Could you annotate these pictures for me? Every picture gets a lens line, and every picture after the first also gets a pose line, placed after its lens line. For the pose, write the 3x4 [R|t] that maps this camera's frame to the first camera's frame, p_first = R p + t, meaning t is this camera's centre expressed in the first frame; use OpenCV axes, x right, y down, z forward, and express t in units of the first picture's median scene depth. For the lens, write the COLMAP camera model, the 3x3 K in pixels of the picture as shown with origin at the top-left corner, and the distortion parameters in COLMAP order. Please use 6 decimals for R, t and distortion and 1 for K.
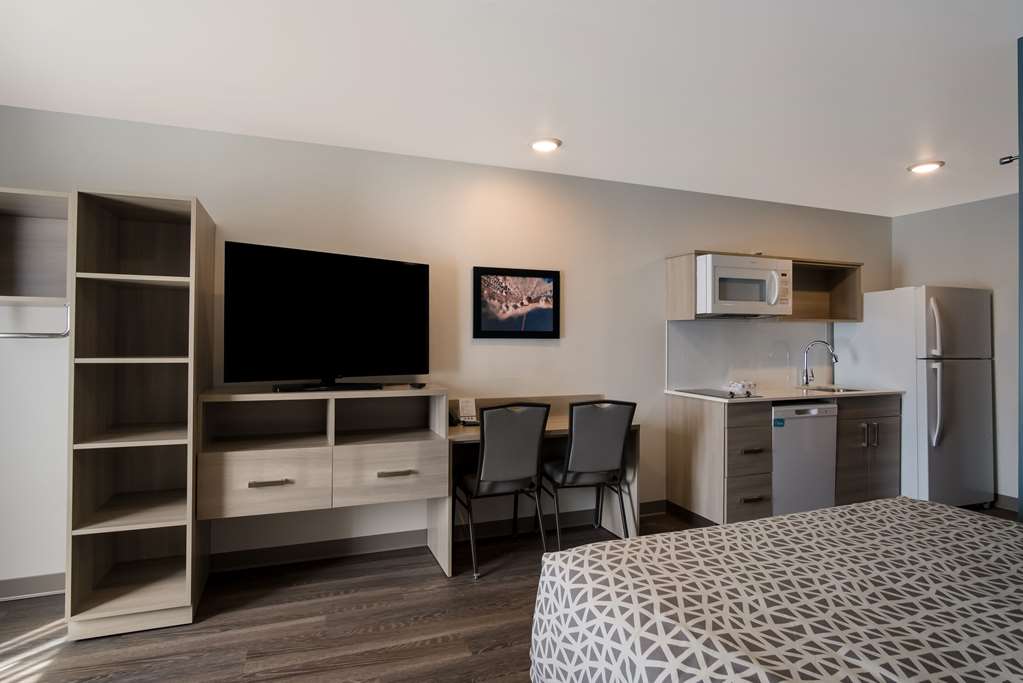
lens RADIAL K [[534.0, 0, 511.5], [0, 534.0, 341.5], [0, 0, 1]] dist [-0.027996, -0.000054]
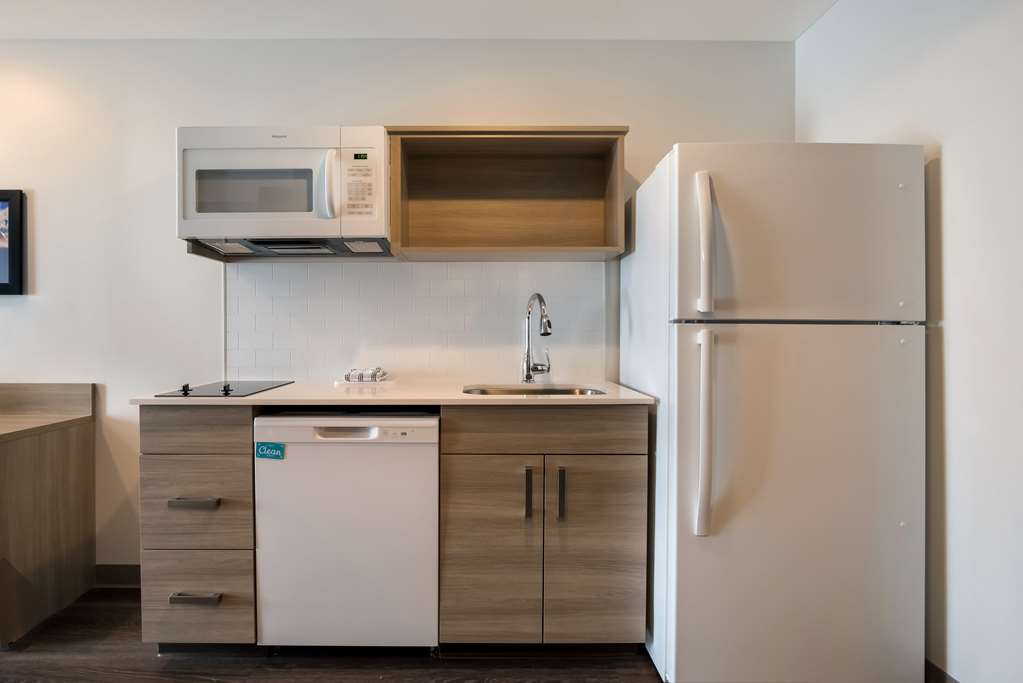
lens RADIAL K [[534.0, 0, 511.5], [0, 534.0, 341.5], [0, 0, 1]] dist [-0.027996, -0.000054]
pose [[0.942297, 0.000610, -0.334778, 0.847672], [0.003806, 0.999914, 0.012533, 0.045381], [0.334757, -0.013084, 0.942214, 0.591941]]
